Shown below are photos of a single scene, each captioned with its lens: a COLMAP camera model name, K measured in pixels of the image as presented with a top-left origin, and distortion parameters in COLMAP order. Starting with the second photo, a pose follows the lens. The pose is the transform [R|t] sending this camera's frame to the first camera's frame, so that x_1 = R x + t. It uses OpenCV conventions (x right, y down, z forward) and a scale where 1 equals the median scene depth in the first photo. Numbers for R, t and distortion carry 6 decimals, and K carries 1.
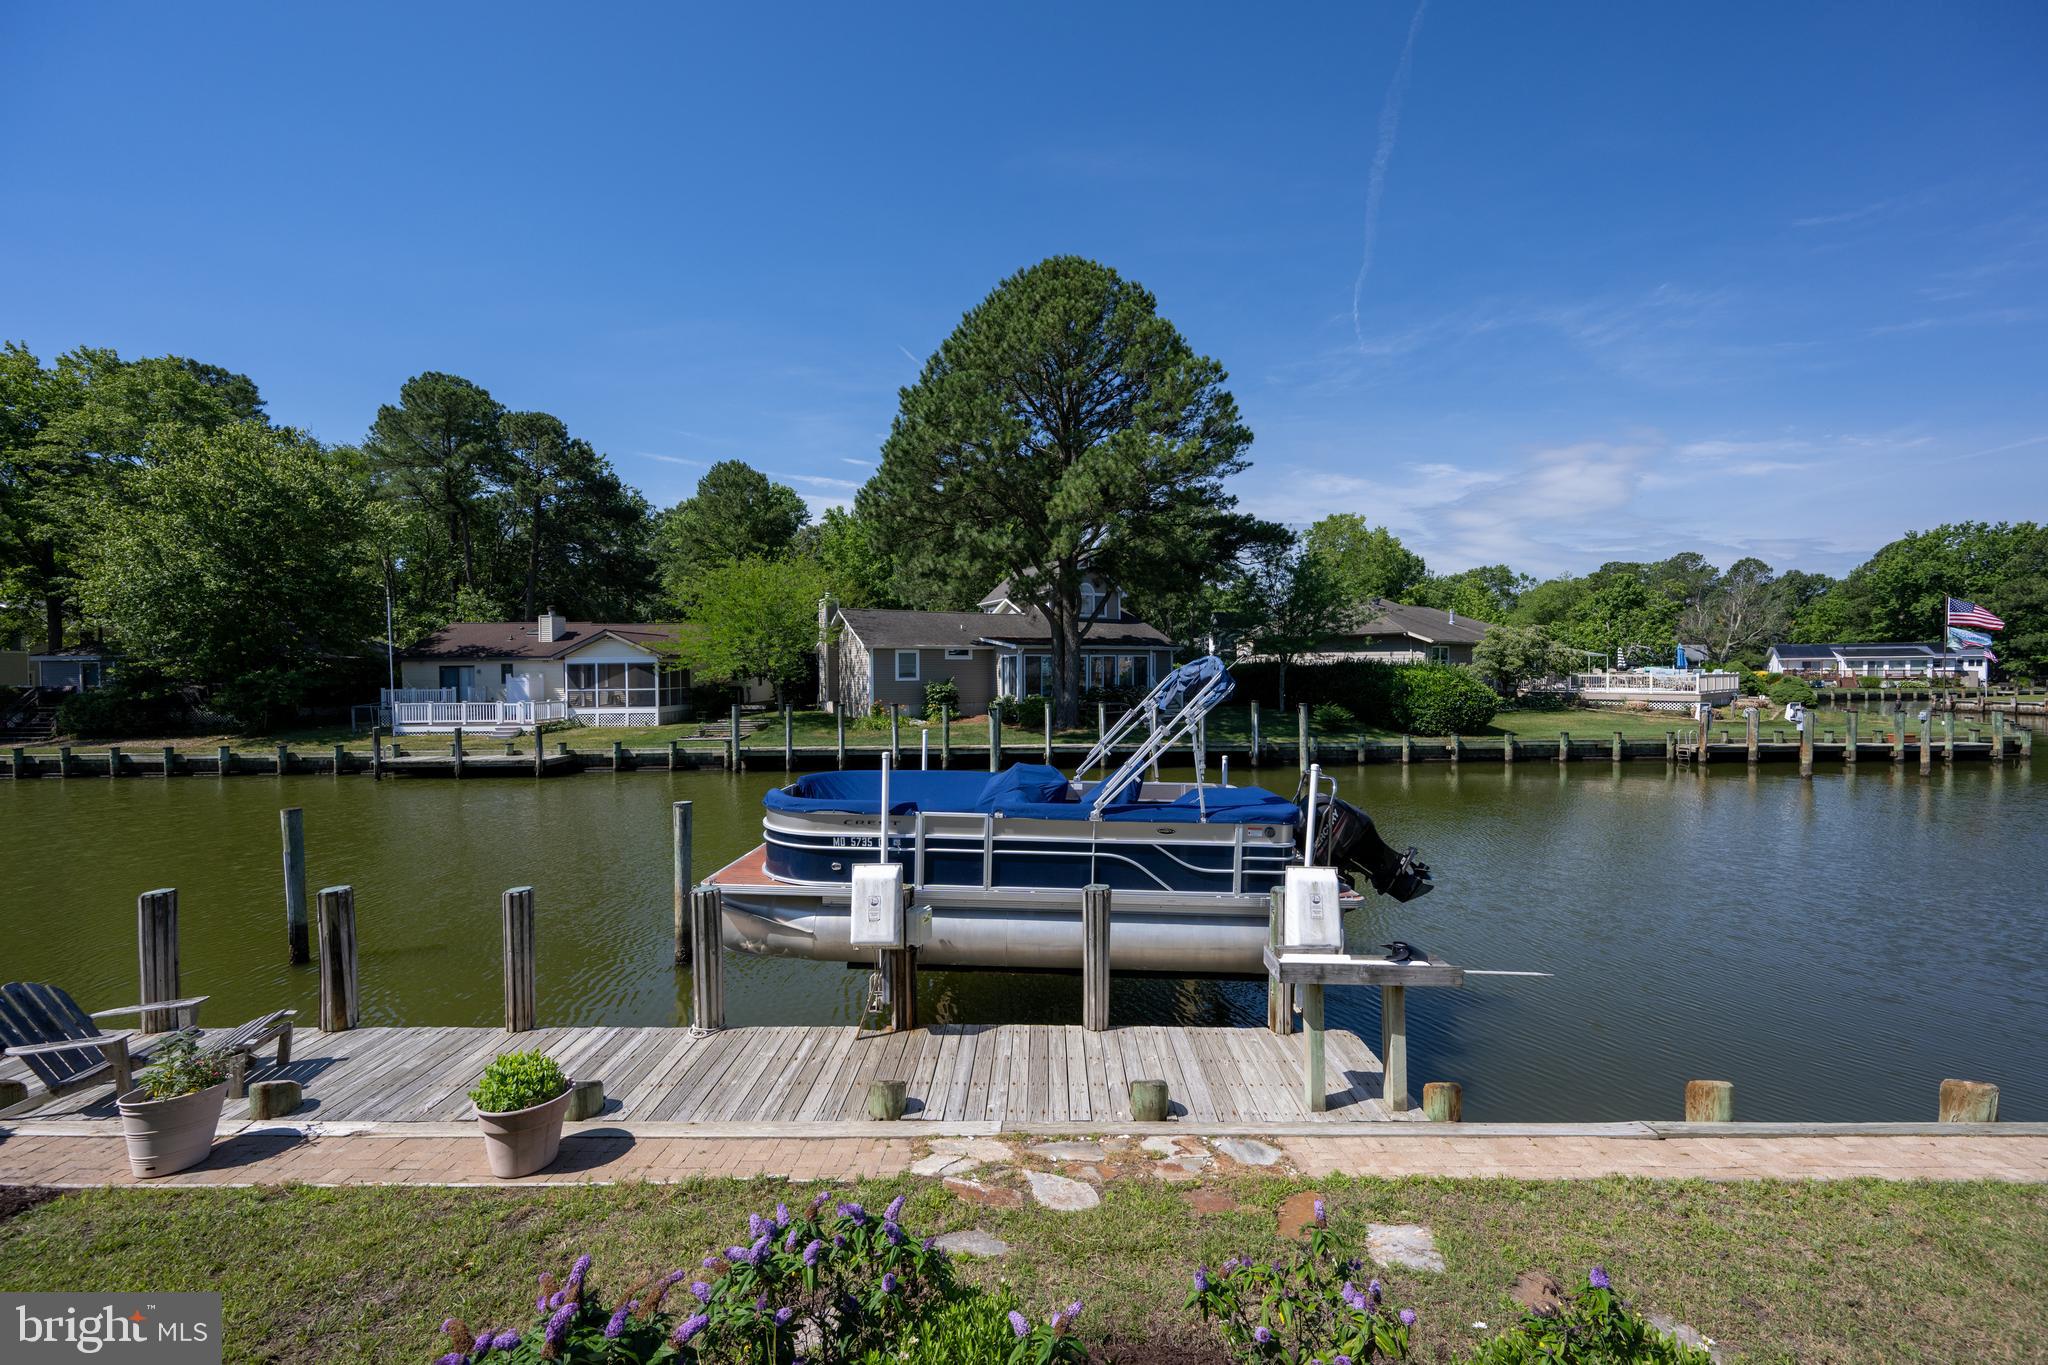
lens RADIAL K [[786.0, 0, 1024.0], [0, 786.0, 682.5], [0, 0, 1]] dist [0.001444, -0.000228]
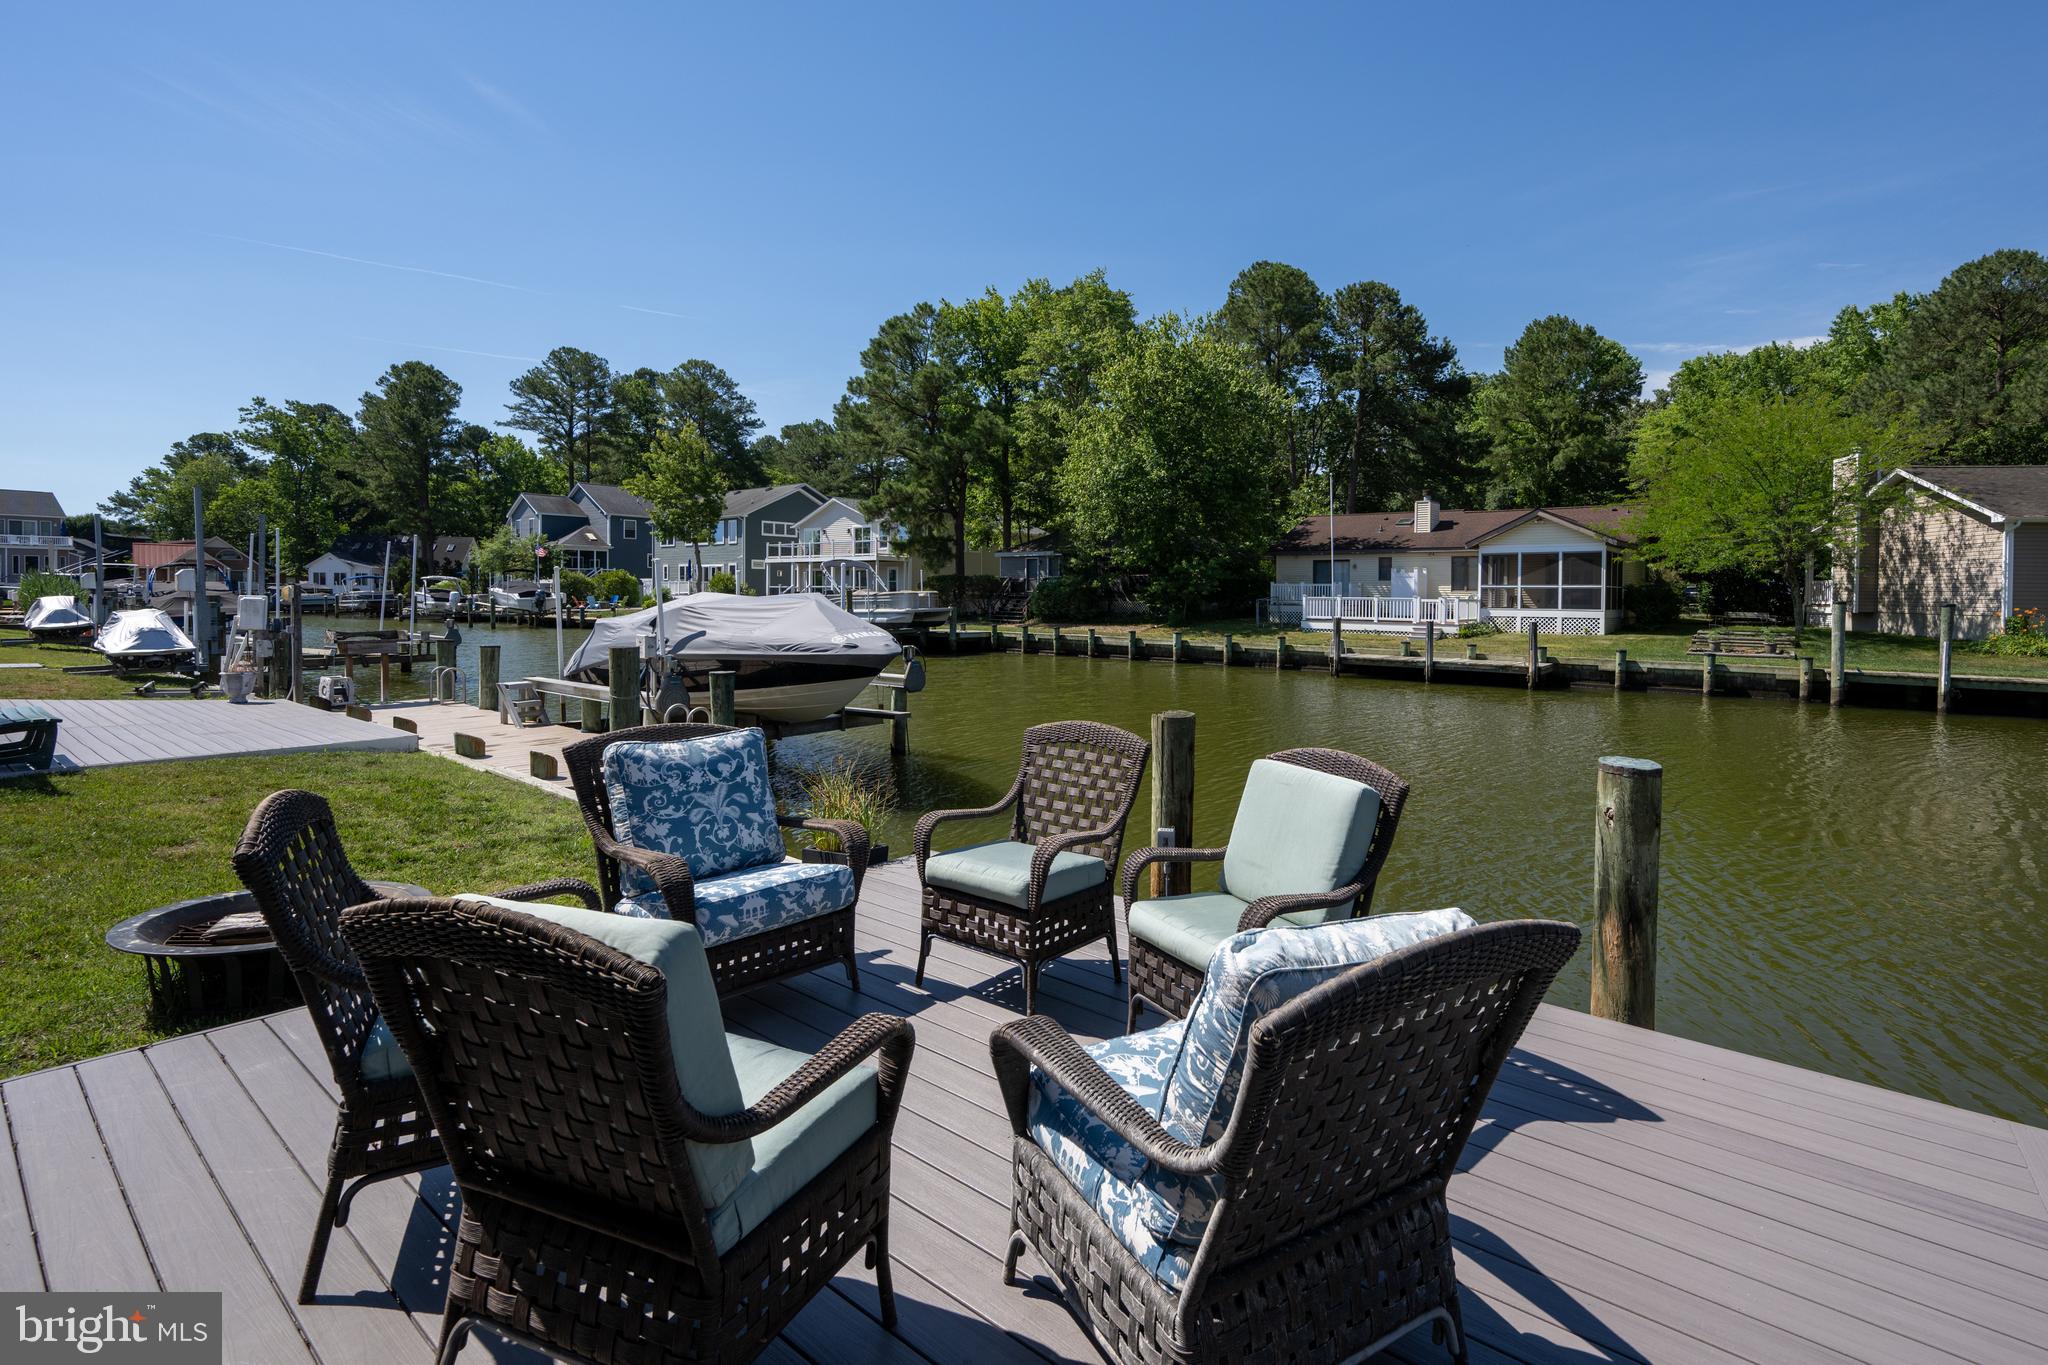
lens RADIAL K [[910.7, 0, 1154.3], [0, 910.7, 604.5], [0, 0, 1]] dist [-0.000180, -0.000107]
pose [[0.809506, 0.025279, -0.586567, -0.342394], [-0.027869, 0.999601, 0.004618, 0.037889], [0.586450, 0.012609, 0.809887, 0.051812]]
